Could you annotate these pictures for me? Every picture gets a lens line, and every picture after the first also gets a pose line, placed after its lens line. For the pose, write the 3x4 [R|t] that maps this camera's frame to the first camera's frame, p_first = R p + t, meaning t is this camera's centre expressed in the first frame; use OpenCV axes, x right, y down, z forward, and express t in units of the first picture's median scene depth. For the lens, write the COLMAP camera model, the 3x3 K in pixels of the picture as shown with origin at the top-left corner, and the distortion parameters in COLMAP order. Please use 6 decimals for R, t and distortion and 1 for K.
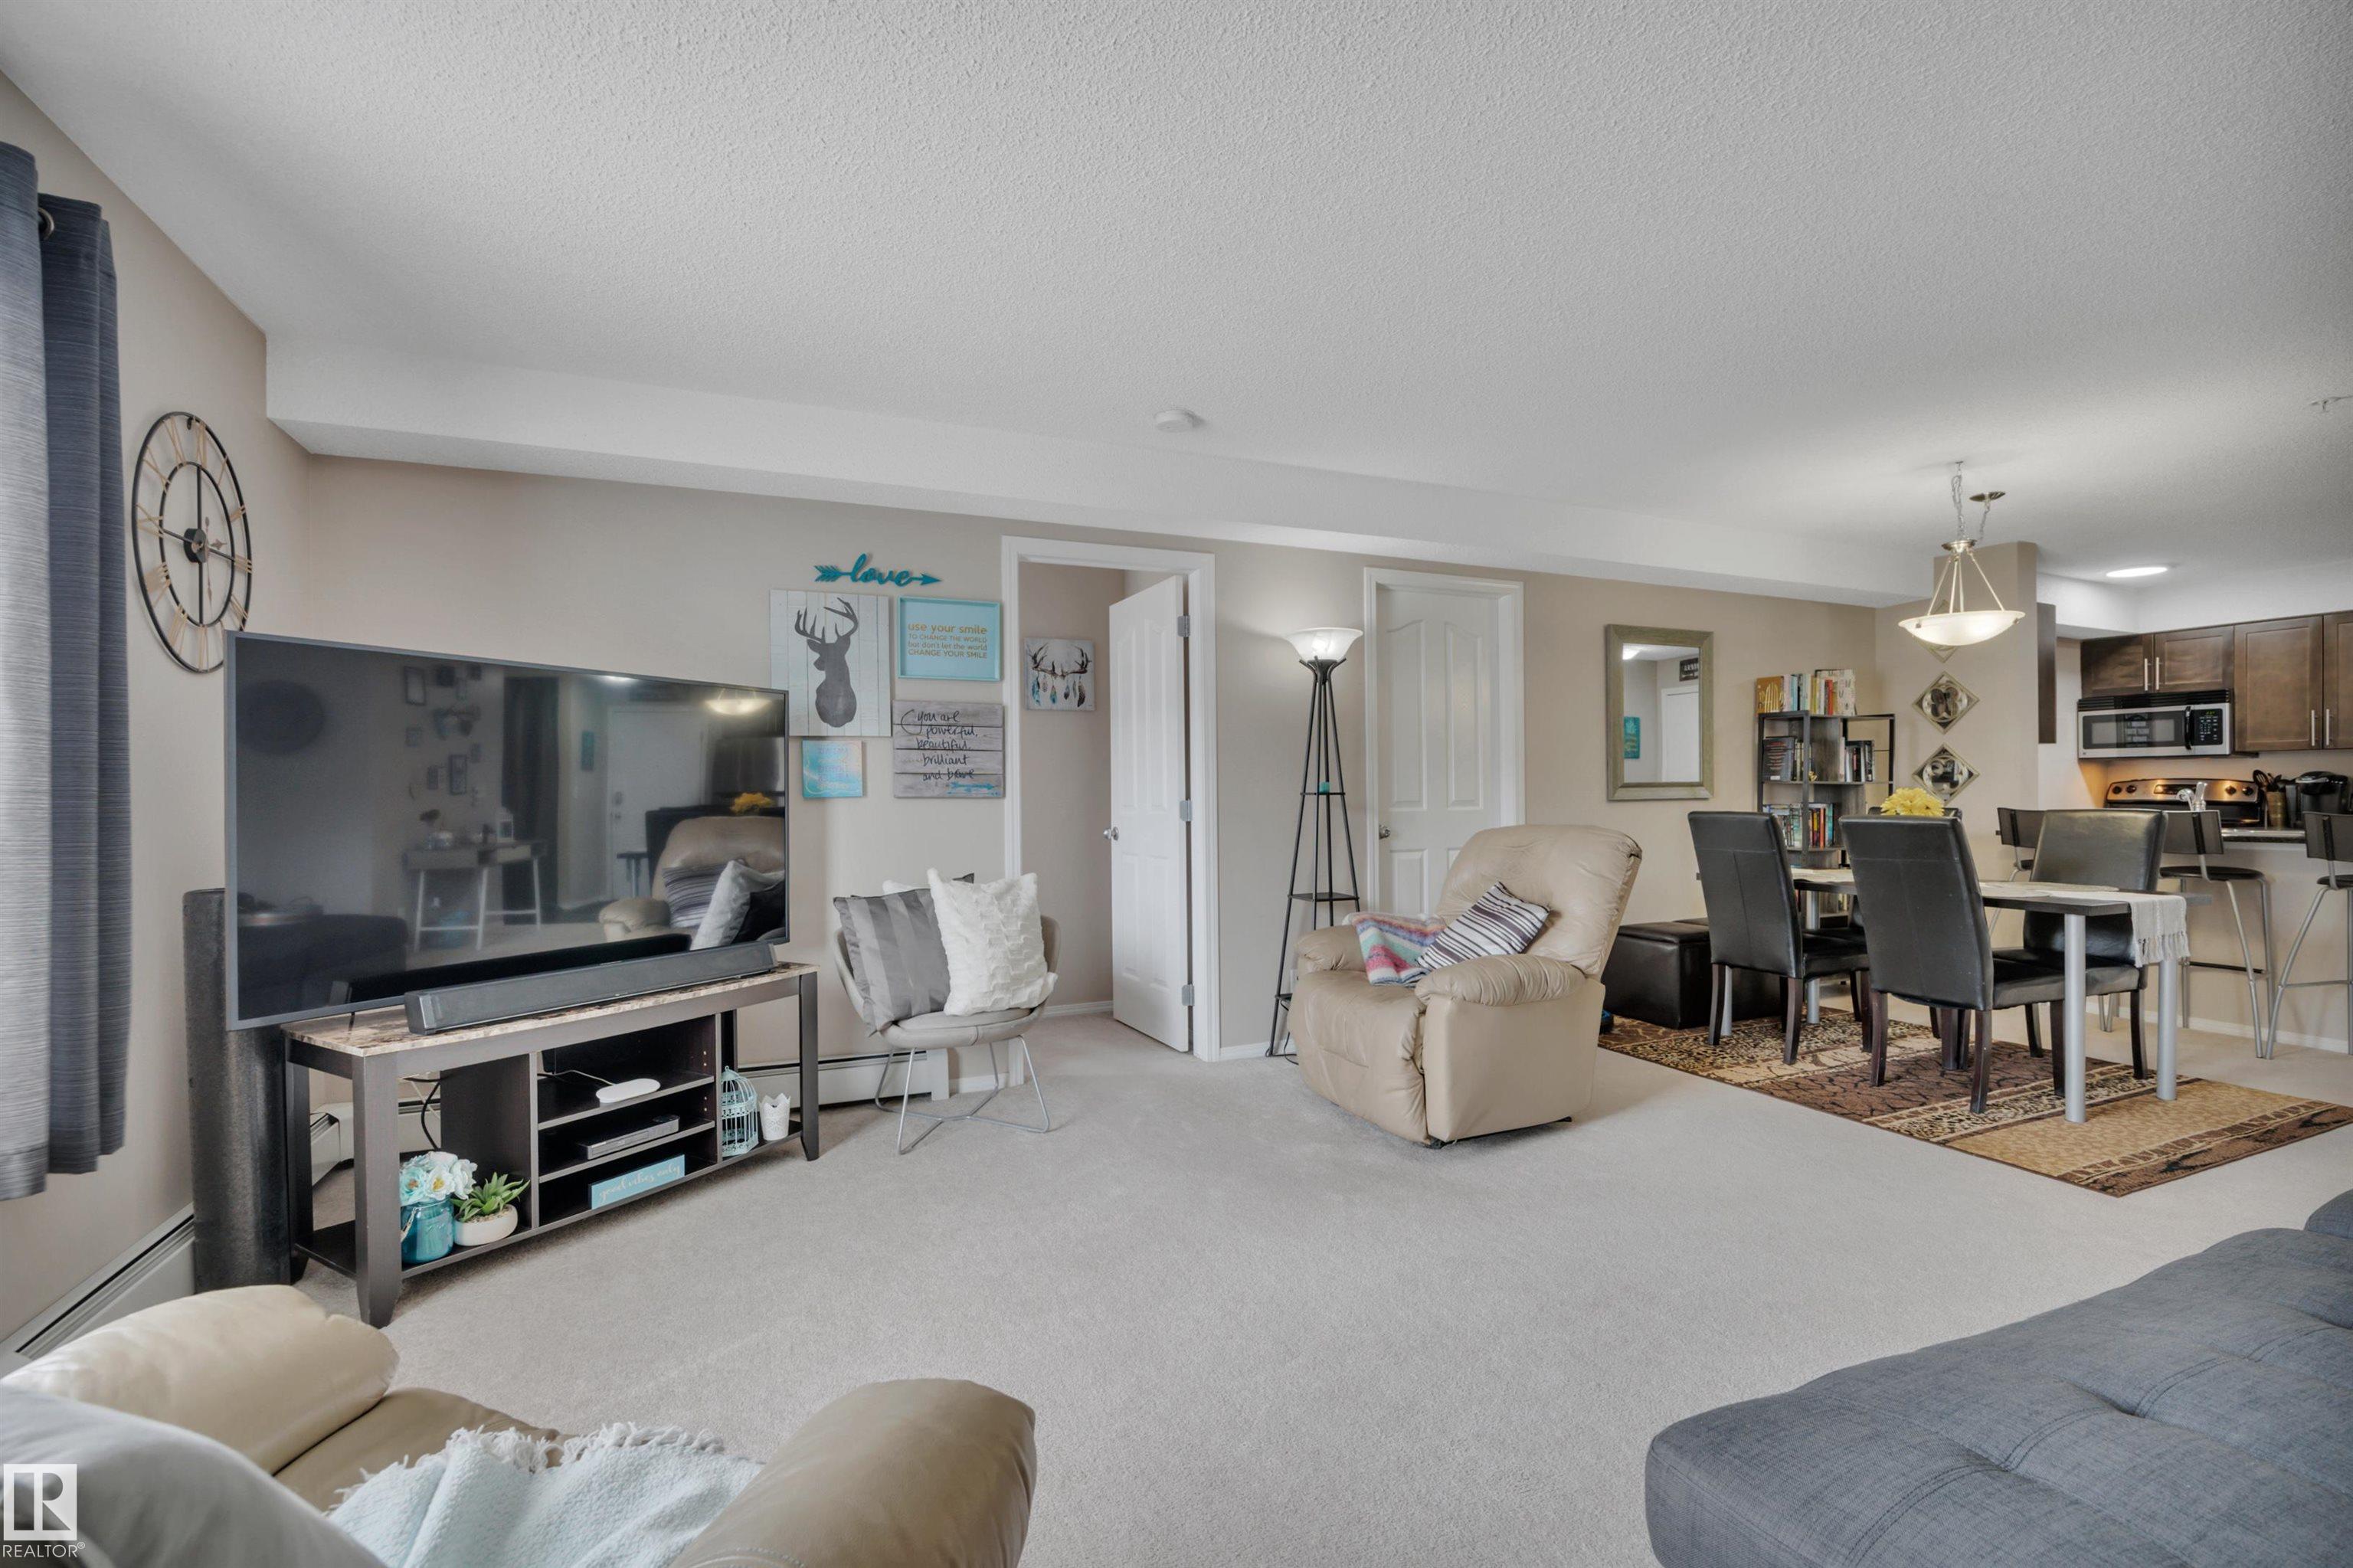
lens RADIAL K [[1018.4, 0, 1187.6], [0, 1018.4, 794.4], [0, 0, 1]] dist [-0.007952, -0.000838]
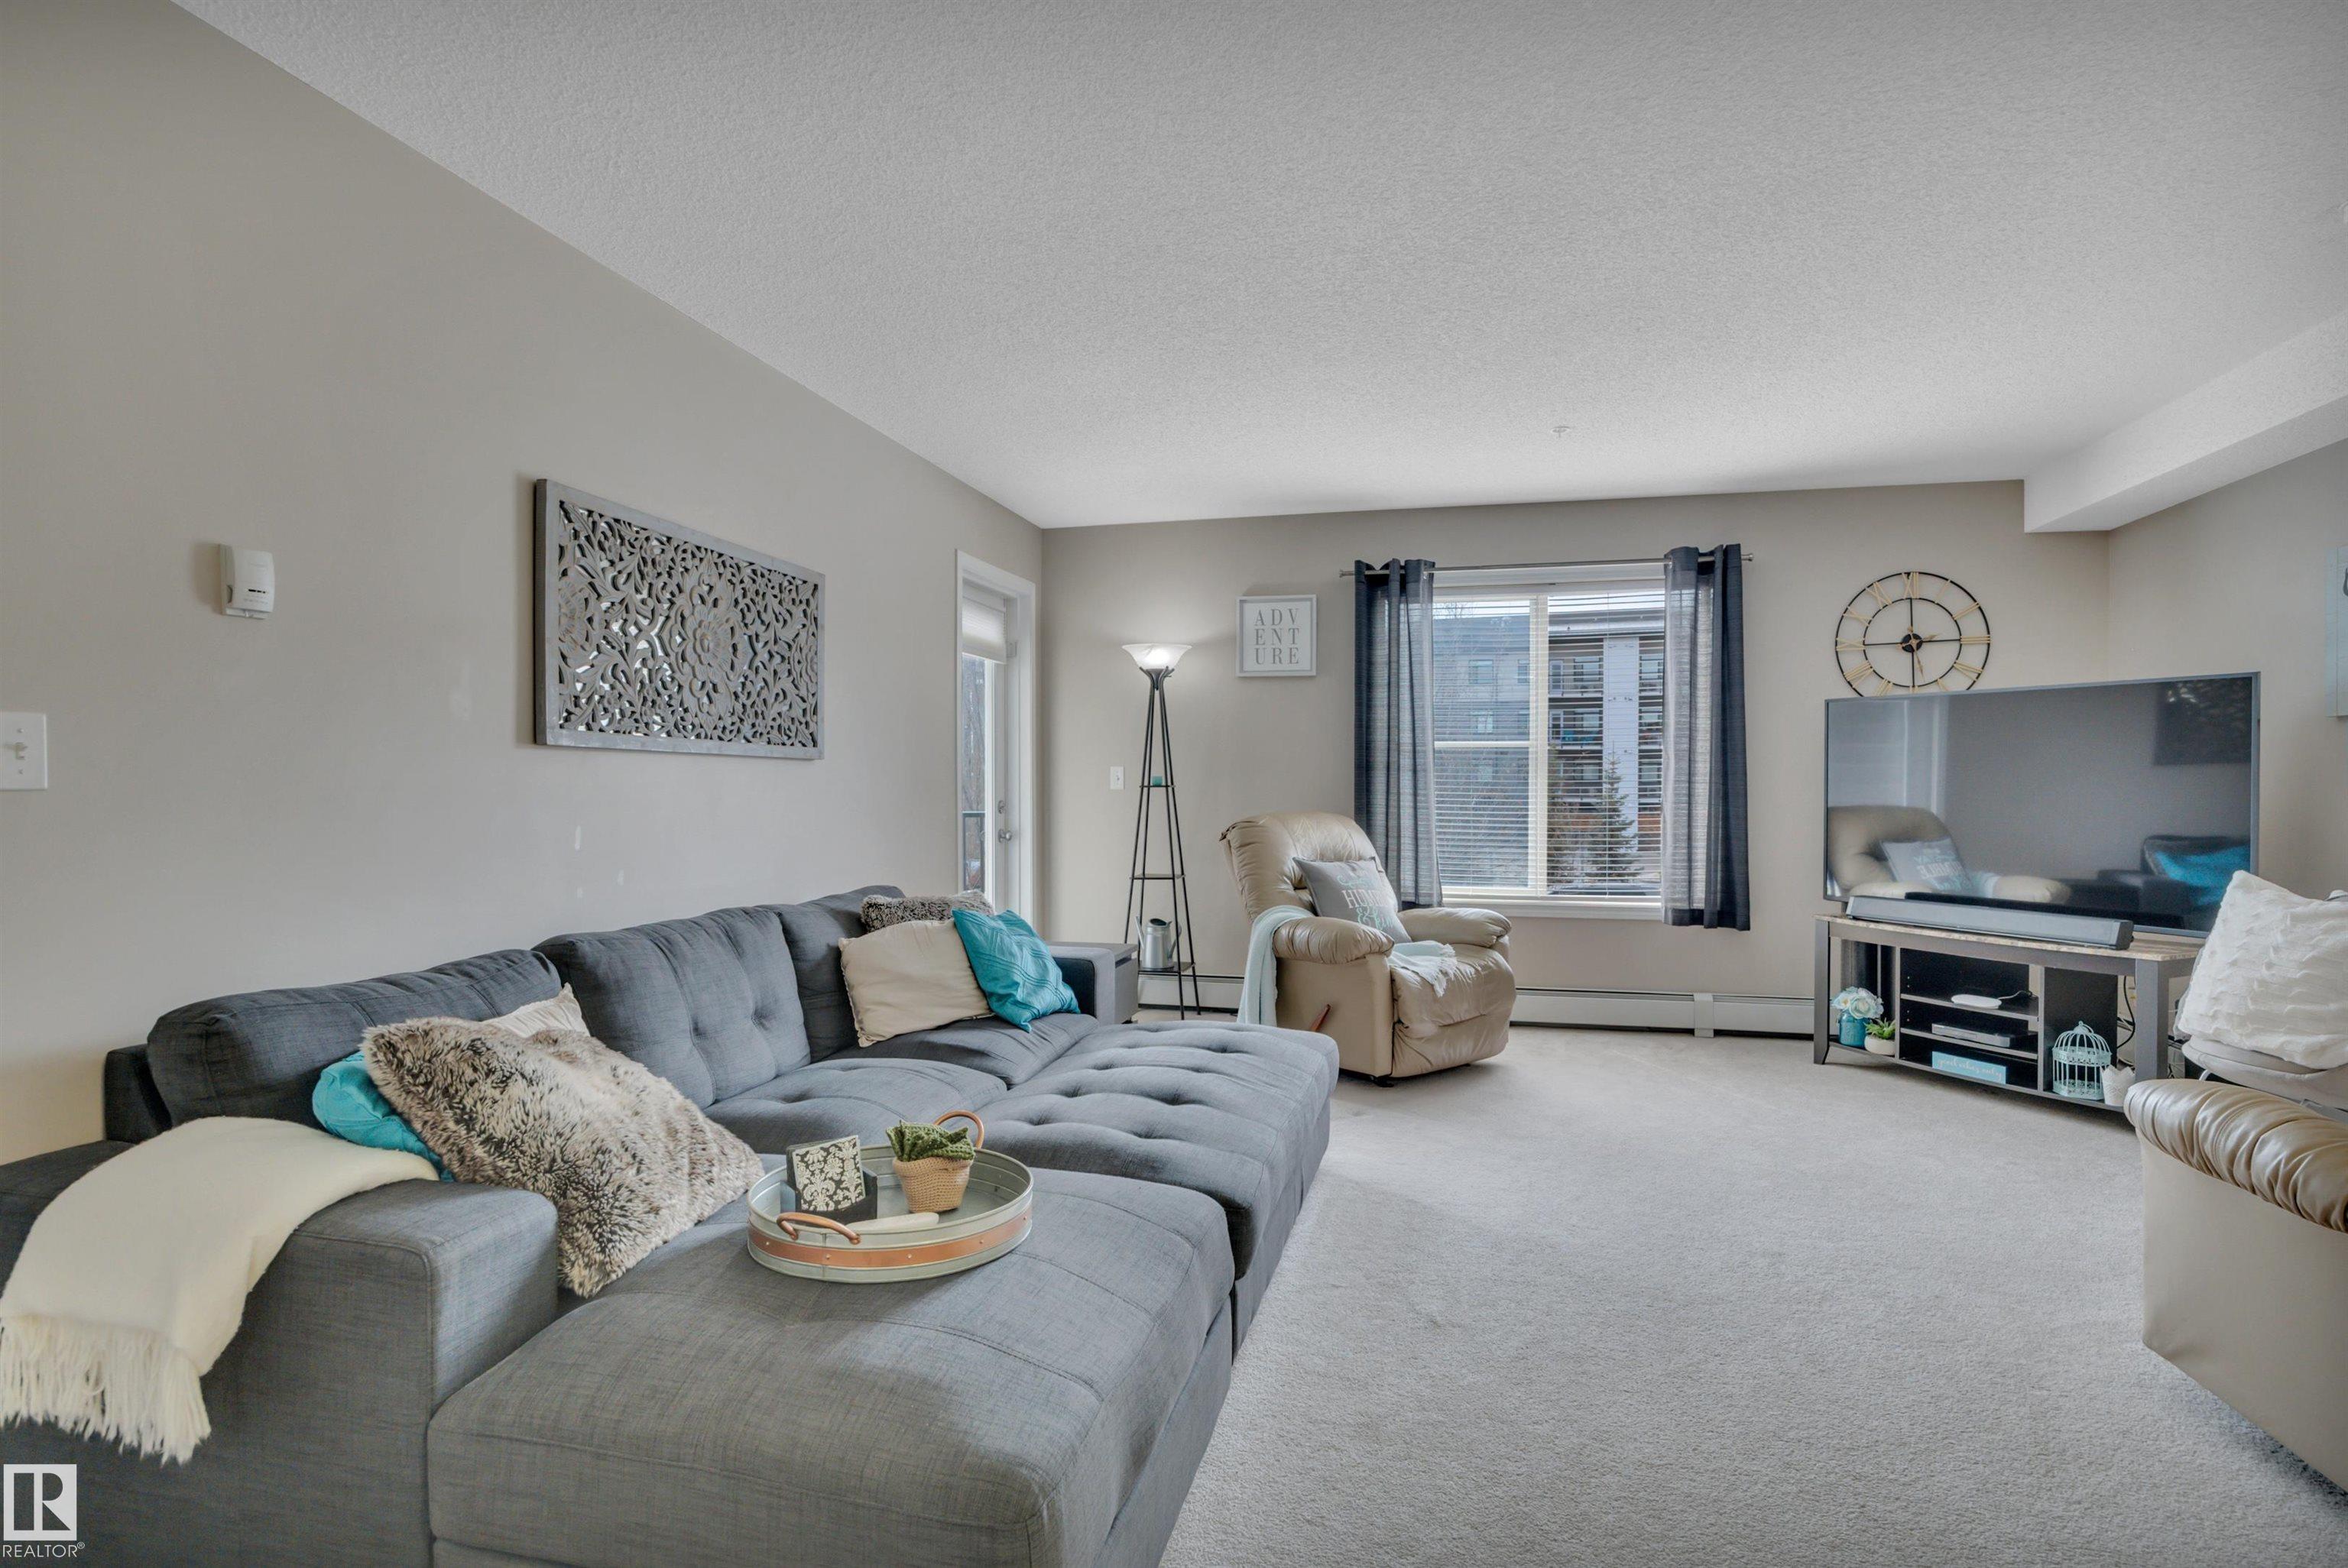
lens RADIAL K [[1194.2, 0, 1176.8], [0, 1194.2, 784.8], [0, 0, 1]] dist [-0.012053, 0.000986]
pose [[-0.590301, 0.009057, -0.807132, 0.654860], [0.001602, 0.999948, 0.010049, -0.007076], [0.807181, 0.004639, -0.590285, 0.519512]]
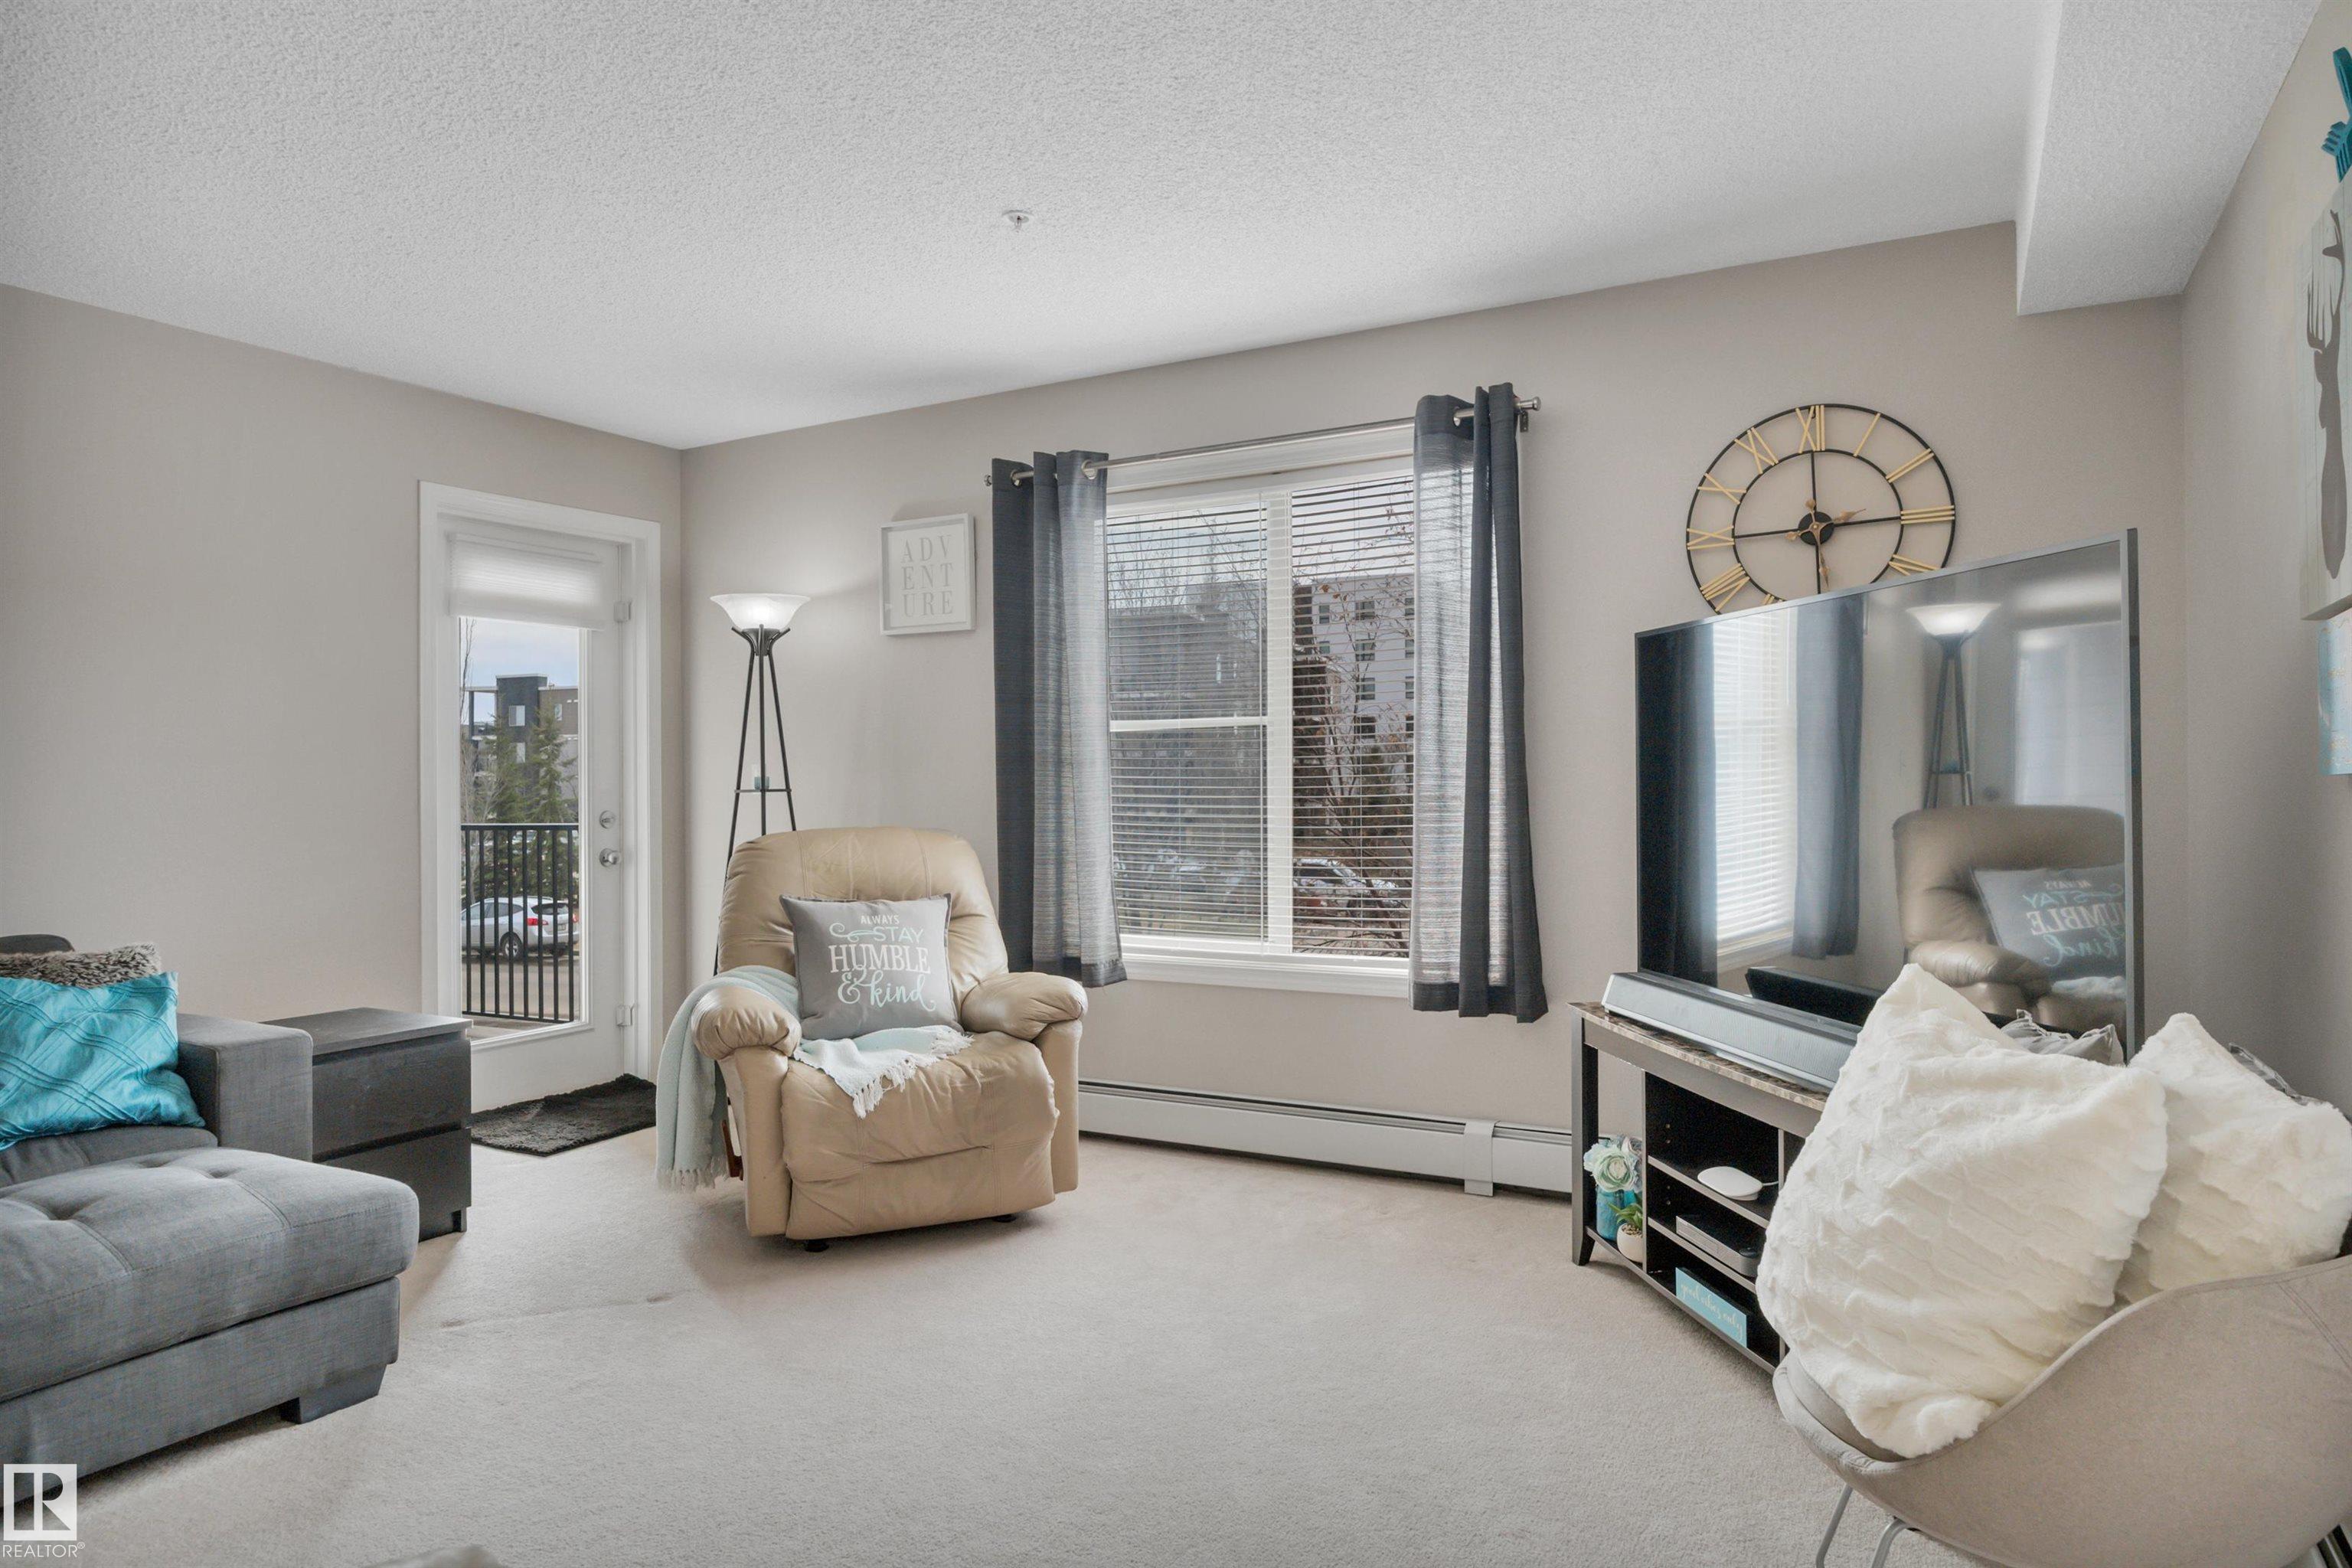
lens RADIAL K [[1434.0, 0, 1178.5], [0, 1434.0, 739.5], [0, 0, 1]] dist [-0.000408, 0.002392]
pose [[-0.788421, 0.000869, -0.615135, 0.188466], [0.016380, 0.999674, -0.019581, -0.005343], [0.614918, -0.025514, -0.788178, 0.761179]]
